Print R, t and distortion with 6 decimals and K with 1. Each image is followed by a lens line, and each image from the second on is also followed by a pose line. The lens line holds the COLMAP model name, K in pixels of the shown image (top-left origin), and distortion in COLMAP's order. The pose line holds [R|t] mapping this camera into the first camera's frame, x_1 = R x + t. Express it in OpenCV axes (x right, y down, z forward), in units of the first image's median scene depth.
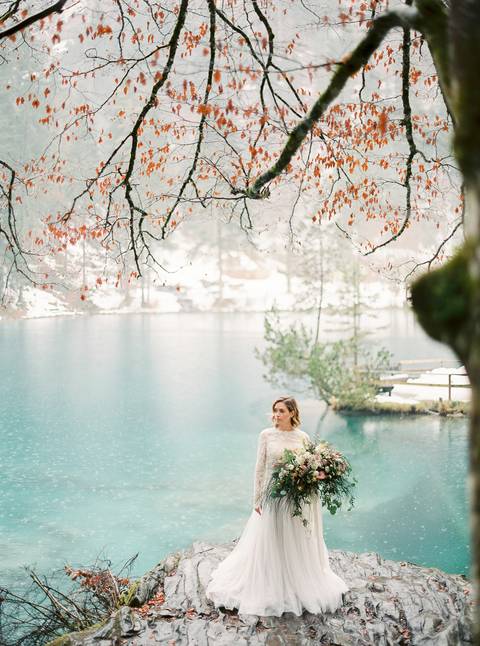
lens RADIAL K [[939.2, 0, 240.0], [0, 939.2, 323.0], [0, 0, 1]] dist [-0.013625, -0.472627]
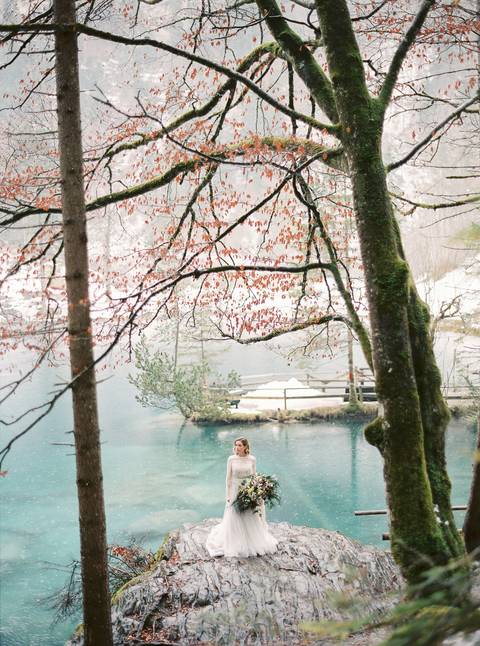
lens RADIAL K [[939.2, 0, 240.0], [0, 939.2, 323.0], [0, 0, 1]] dist [-0.013625, -0.472627]
pose [[0.977906, -0.033073, 0.206412, -0.093498], [0.032289, 0.999453, 0.007164, -0.045154], [-0.206536, -0.000341, 0.978439, -0.222637]]
